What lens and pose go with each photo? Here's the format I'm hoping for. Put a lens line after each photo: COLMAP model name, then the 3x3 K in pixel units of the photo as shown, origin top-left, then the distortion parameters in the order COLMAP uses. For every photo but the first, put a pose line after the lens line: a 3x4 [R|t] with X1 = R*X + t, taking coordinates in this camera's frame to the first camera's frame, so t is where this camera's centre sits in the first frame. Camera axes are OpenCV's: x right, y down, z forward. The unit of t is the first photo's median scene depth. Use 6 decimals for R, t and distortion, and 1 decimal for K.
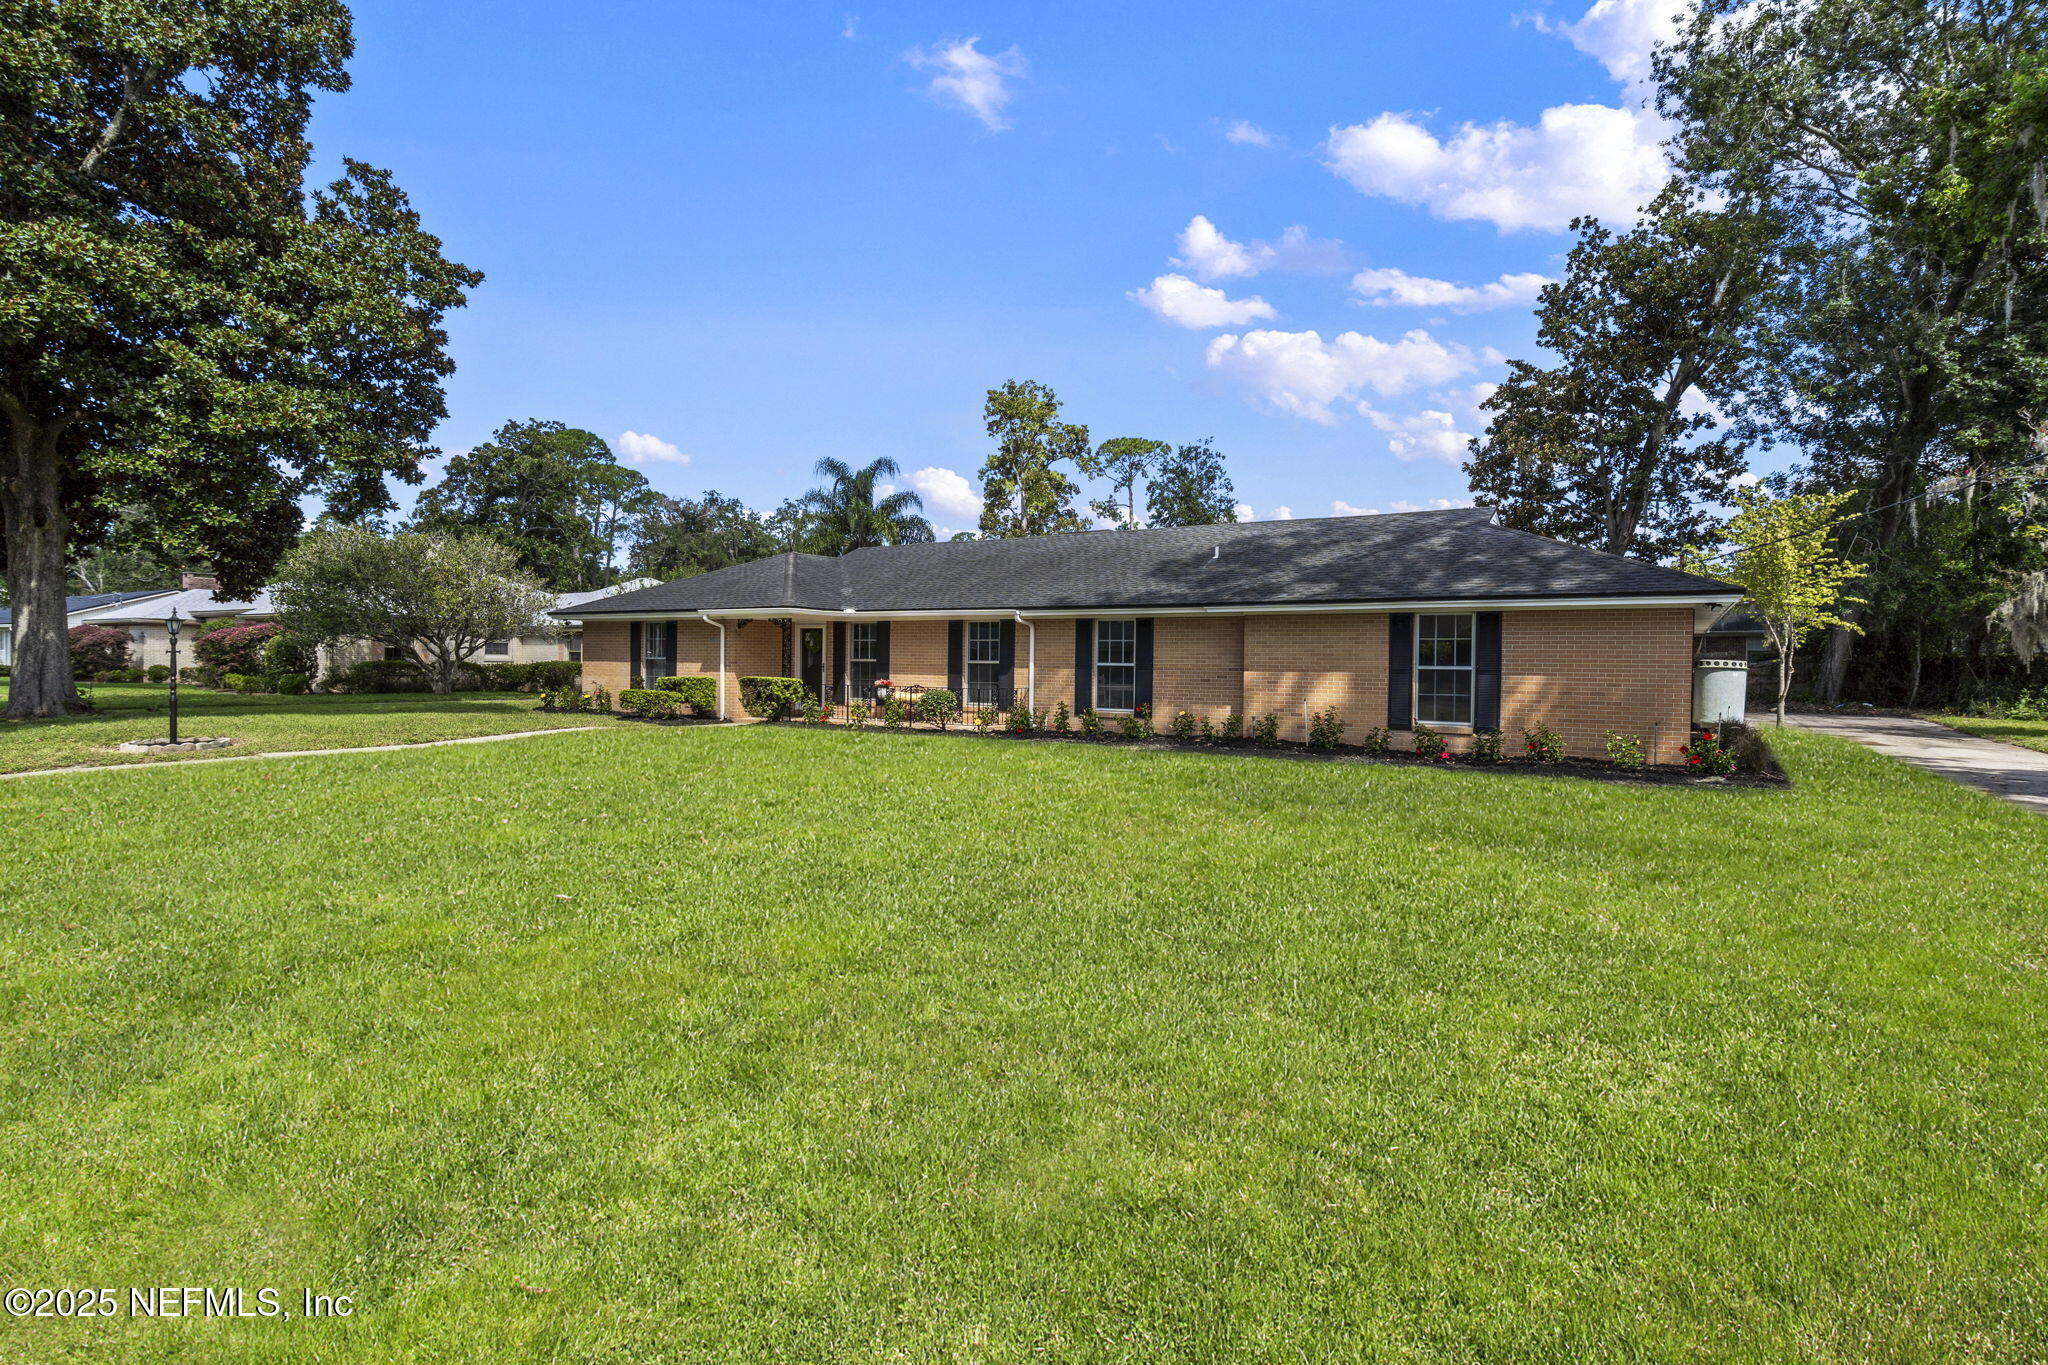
lens RADIAL K [[919.5, 0, 1033.7], [0, 919.5, 670.9], [0, 0, 1]] dist [-0.000159, 0.000158]
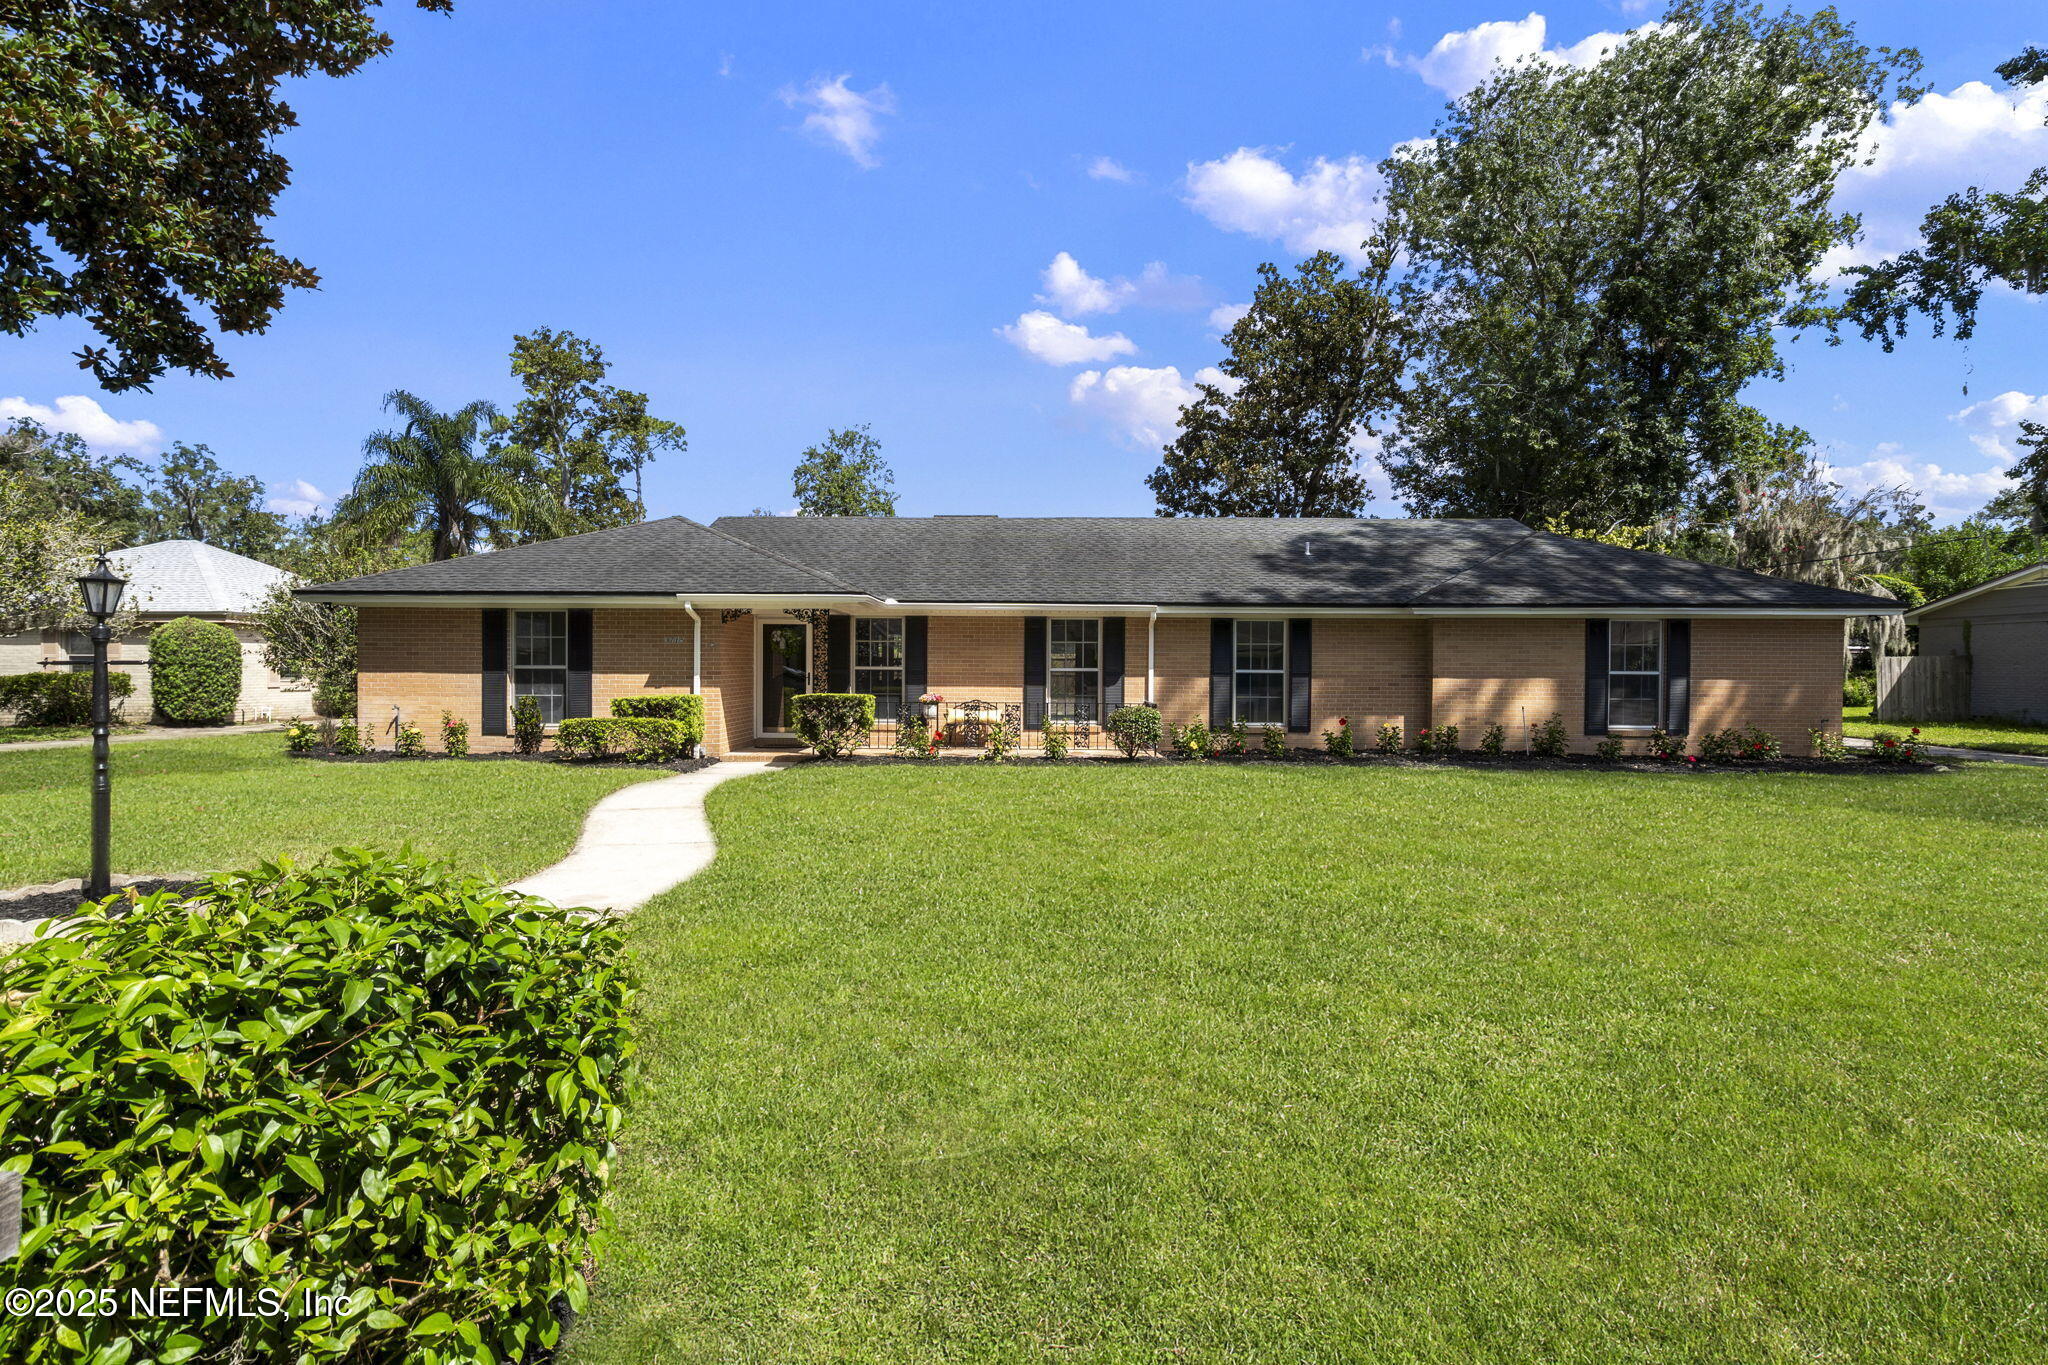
lens RADIAL K [[955.7, 0, 1024.0], [0, 955.7, 682.5], [0, 0, 1]] dist [0.001193, 0.000151]
pose [[0.882198, -0.012196, 0.470721, -0.466666], [0.008089, 0.999910, 0.010746, -0.007759], [-0.470810, -0.005672, 0.882217, 0.275834]]
